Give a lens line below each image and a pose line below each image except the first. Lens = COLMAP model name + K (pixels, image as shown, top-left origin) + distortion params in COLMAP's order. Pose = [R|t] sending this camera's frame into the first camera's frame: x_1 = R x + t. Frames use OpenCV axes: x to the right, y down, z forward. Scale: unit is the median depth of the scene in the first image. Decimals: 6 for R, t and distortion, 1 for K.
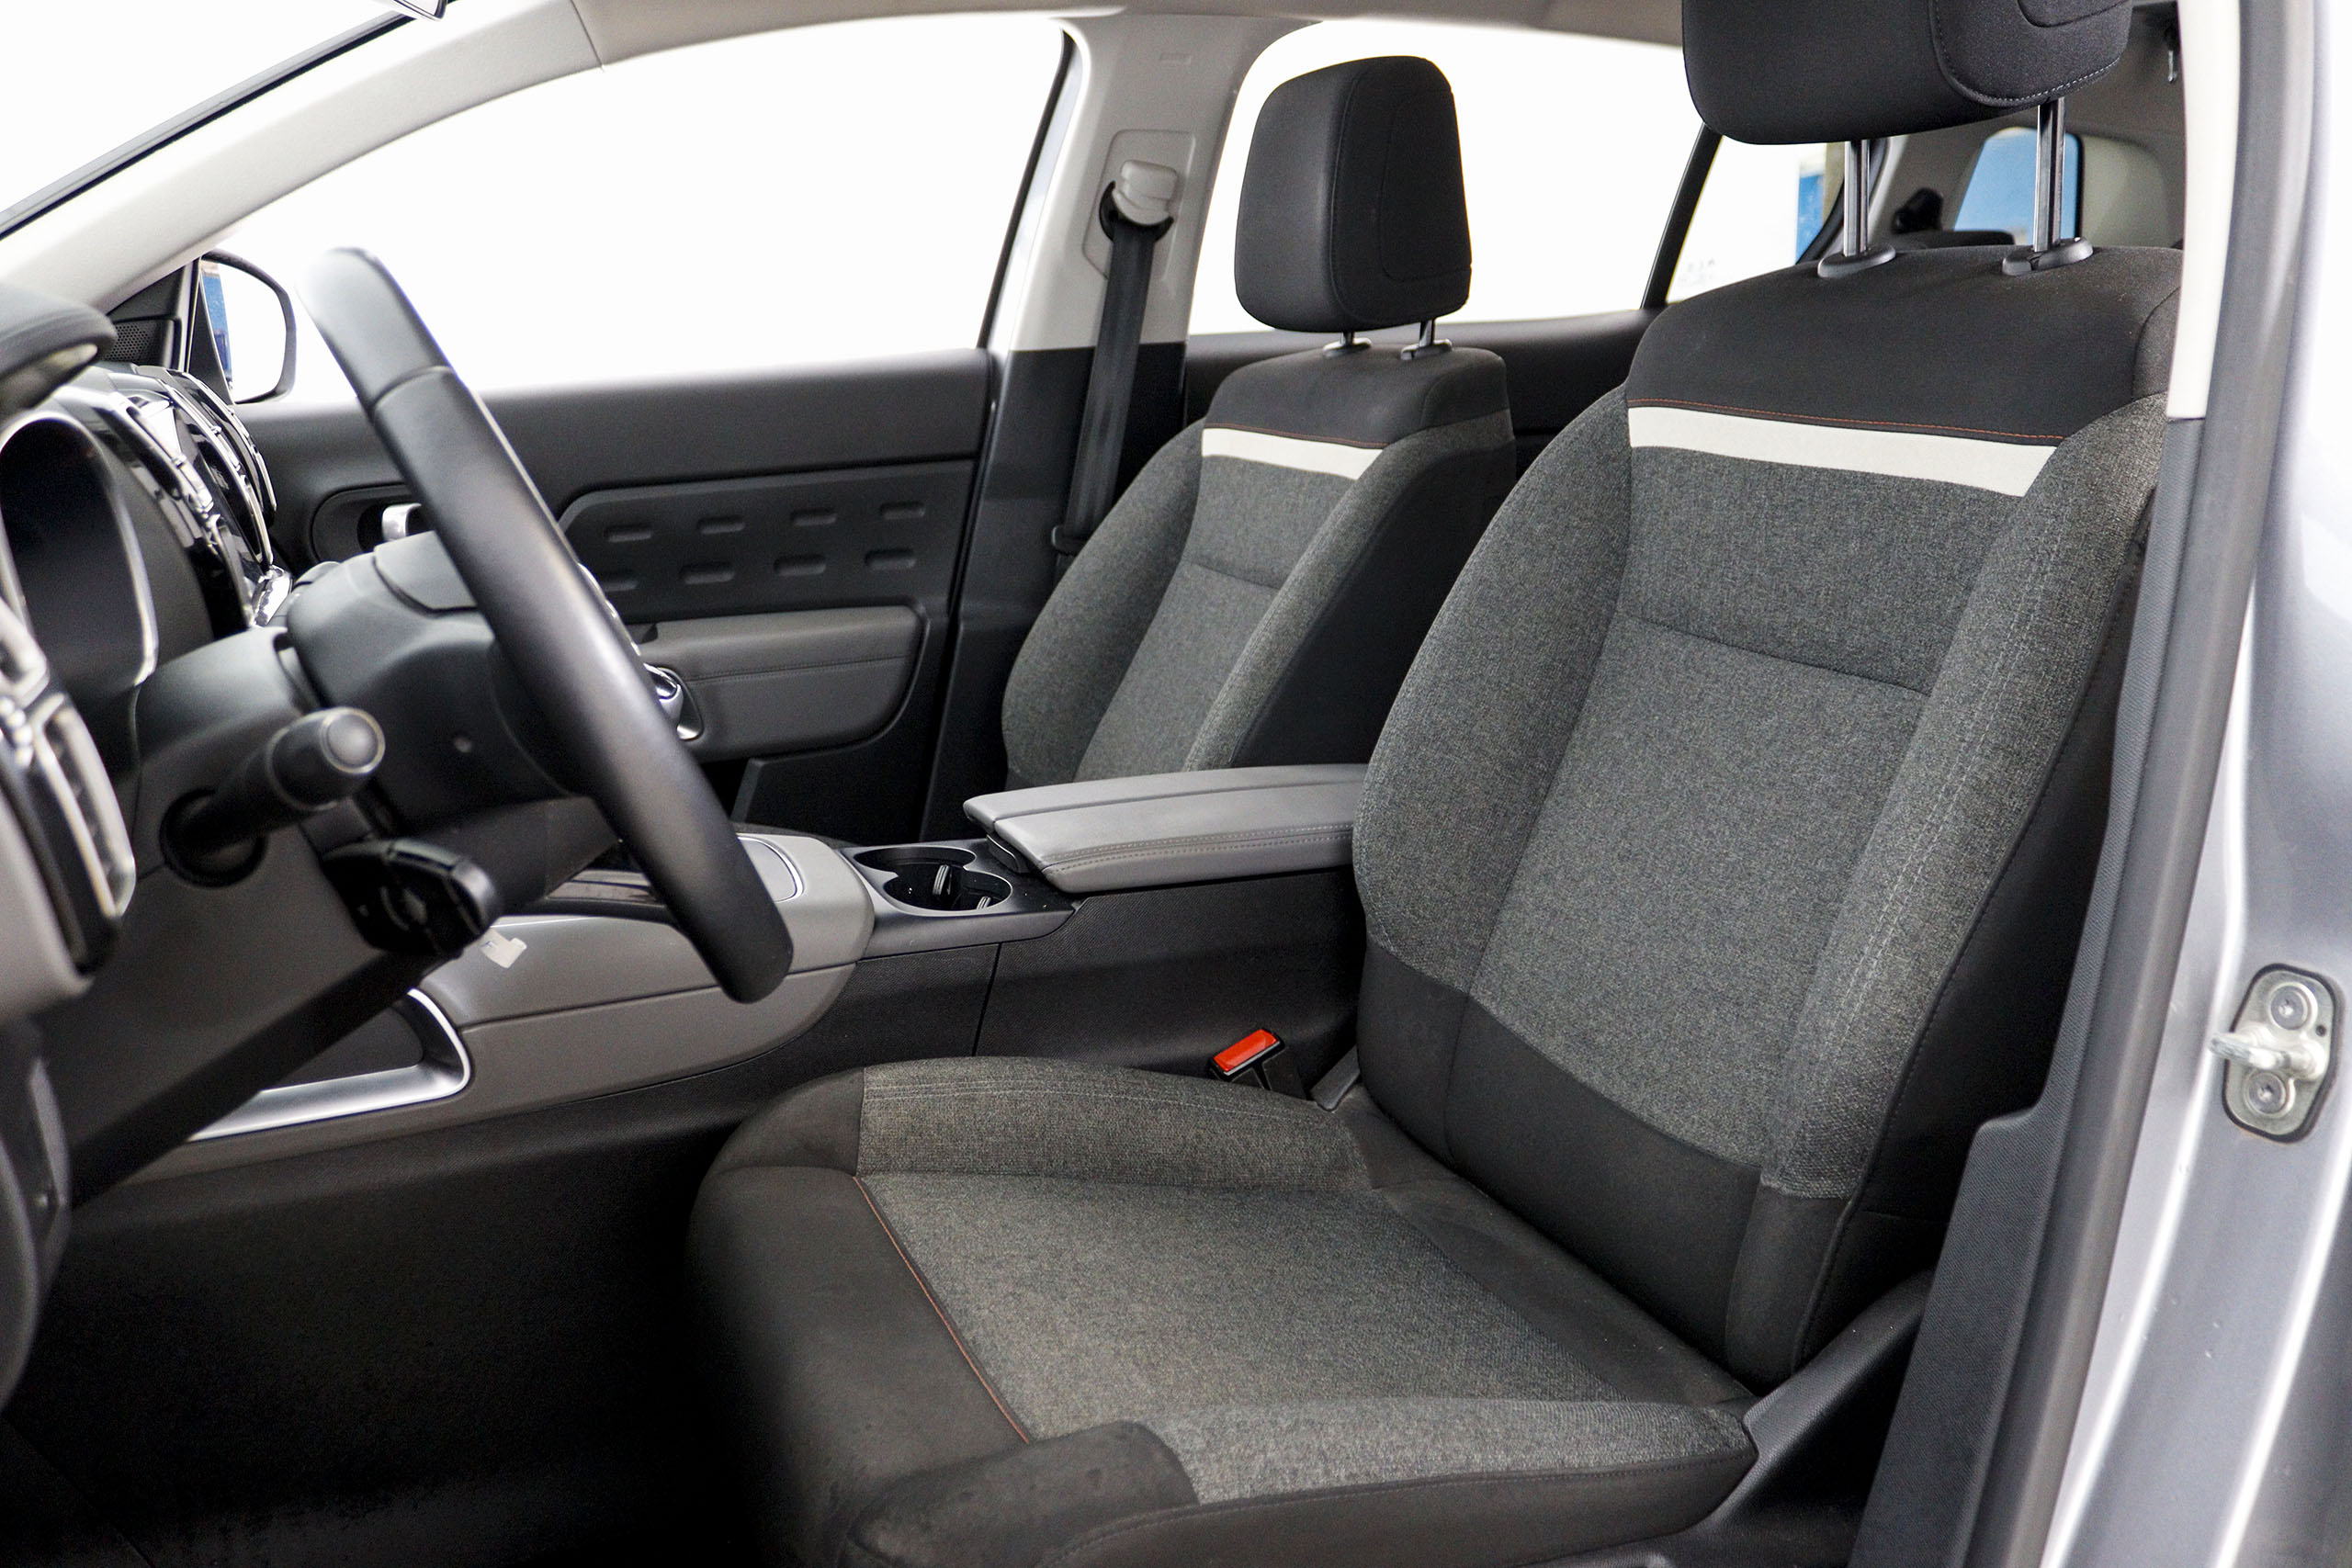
lens RADIAL K [[1934.6, 0, 1177.5], [0, 1934.6, 783.7], [0, 0, 1]] dist [-0.056648, 0.011821]
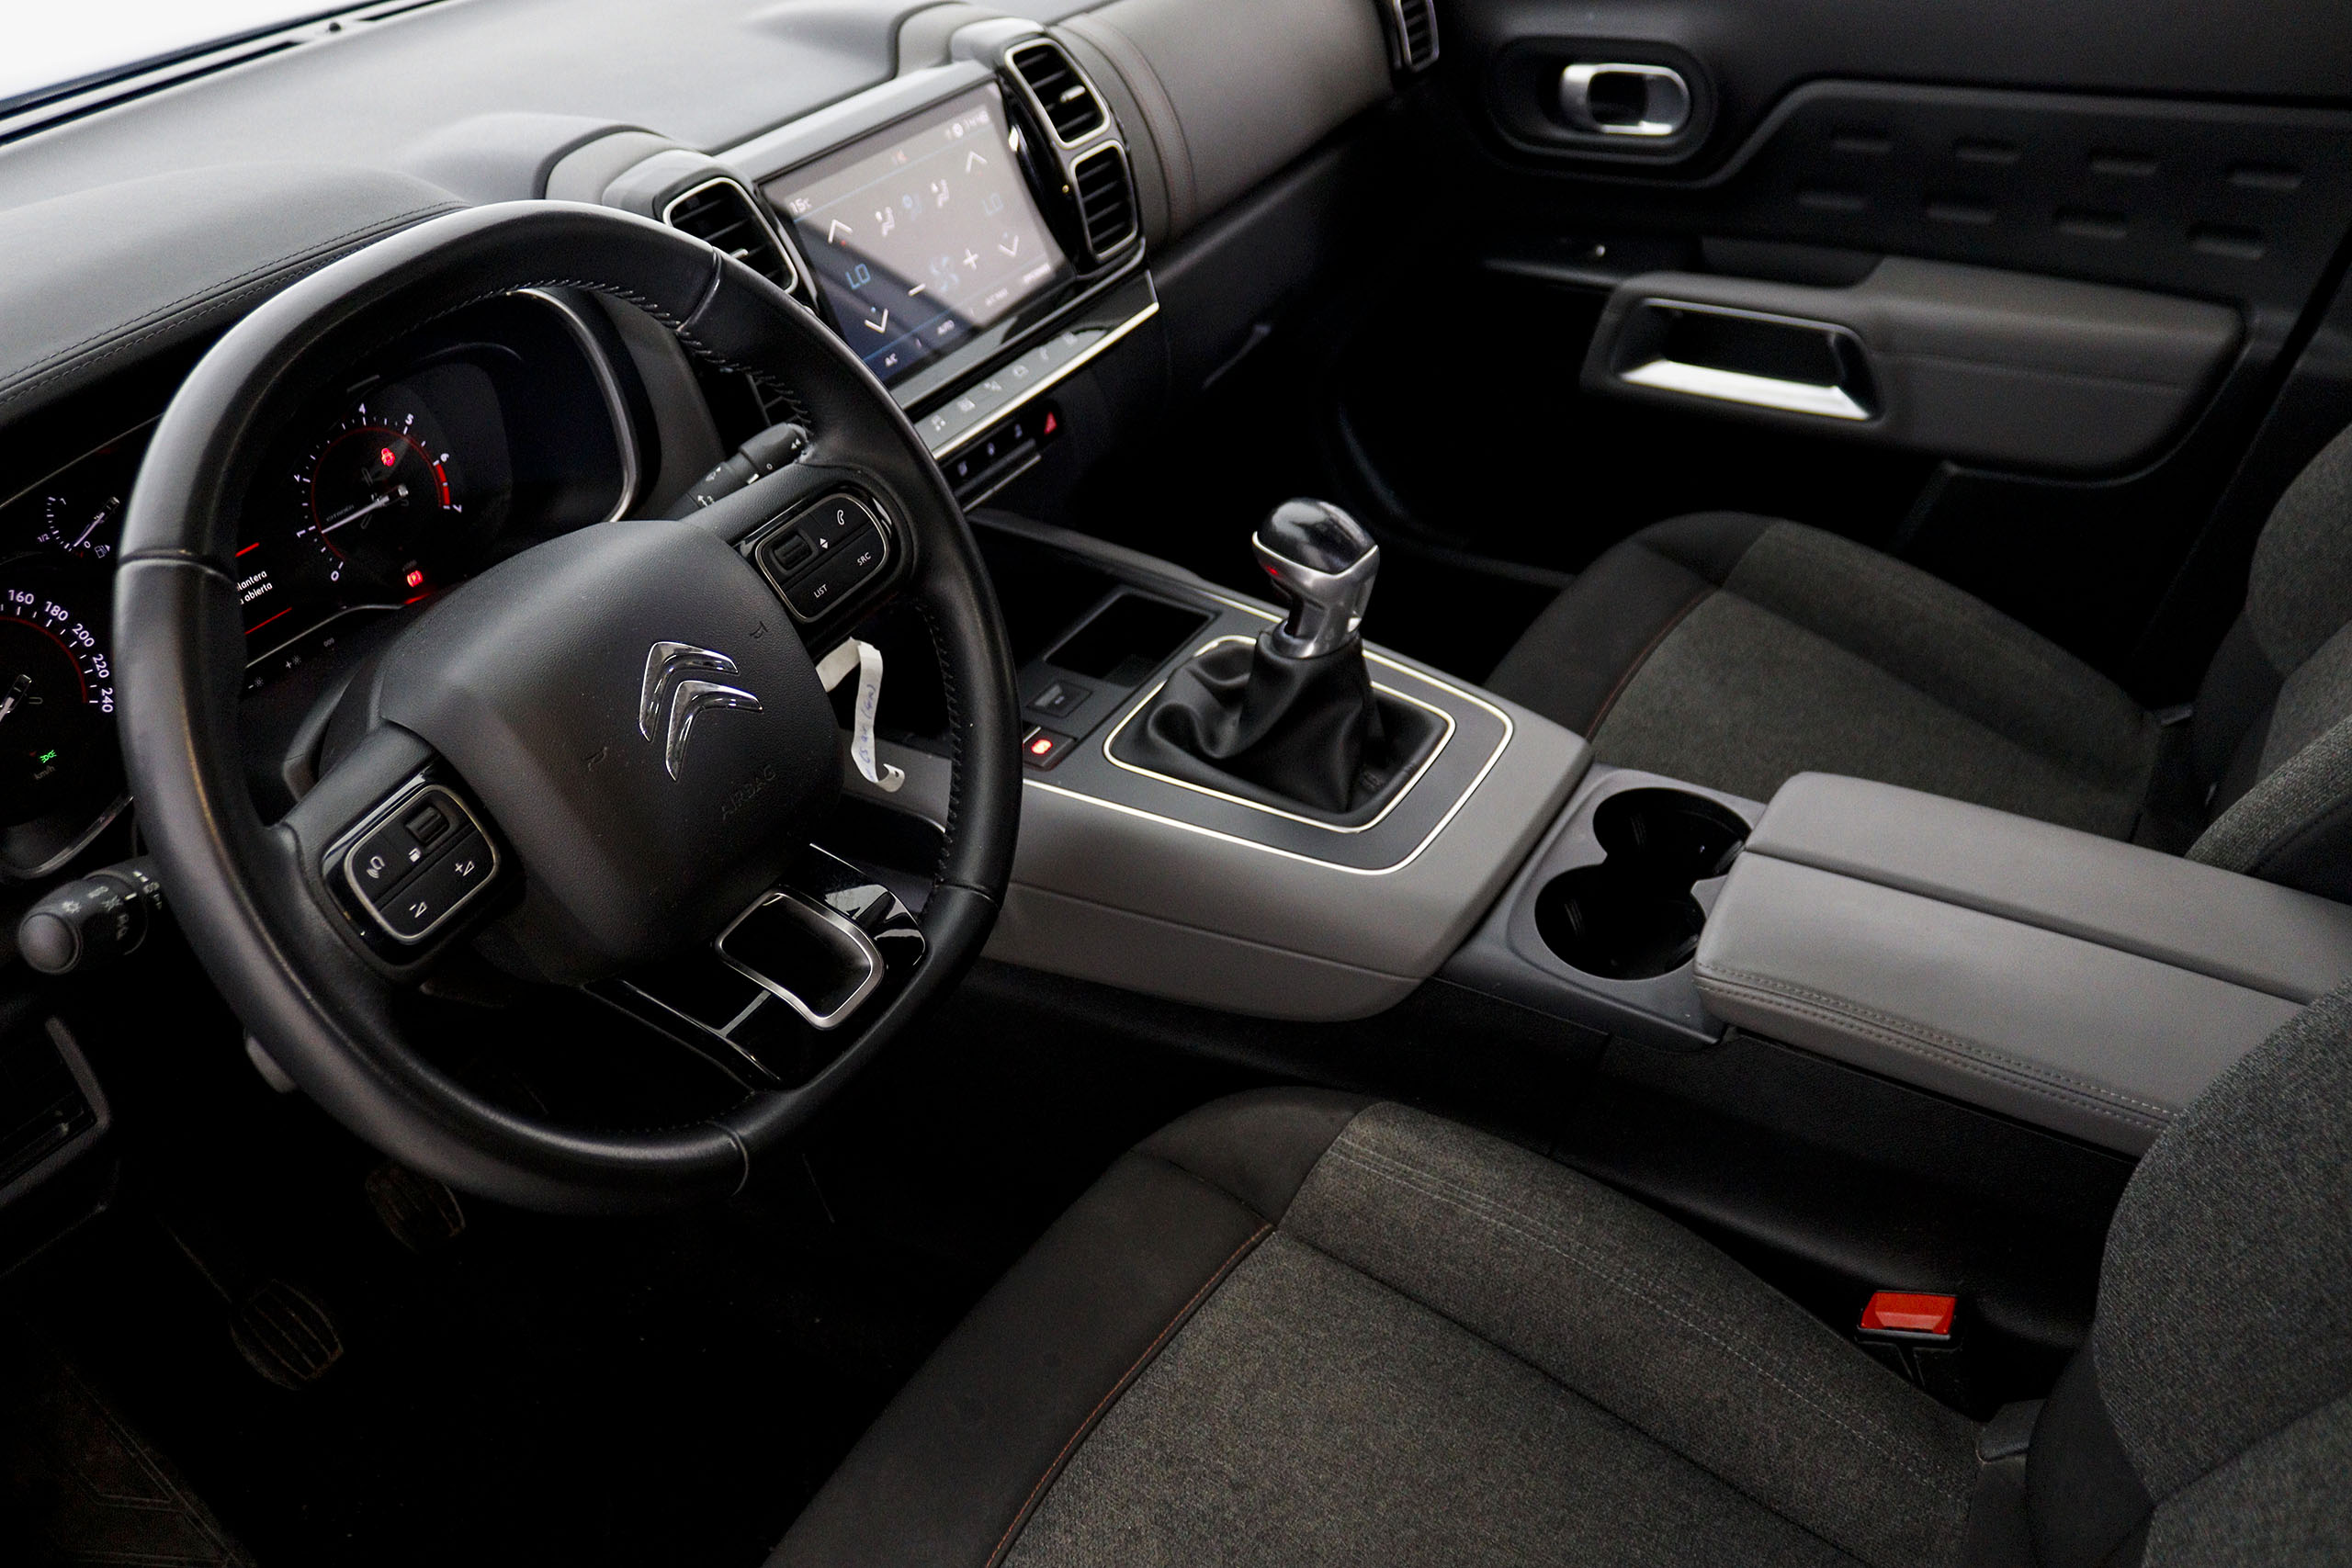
lens RADIAL K [[1934.6, 0, 1175.3], [0, 1934.6, 784.2], [0, 0, 1]] dist [-0.056648, 0.011821]
pose [[0.586333, 0.438675, -0.681012, 0.181187], [-0.131929, 0.881170, 0.454019, -0.210266], [0.799255, -0.176361, 0.574533, 0.296150]]
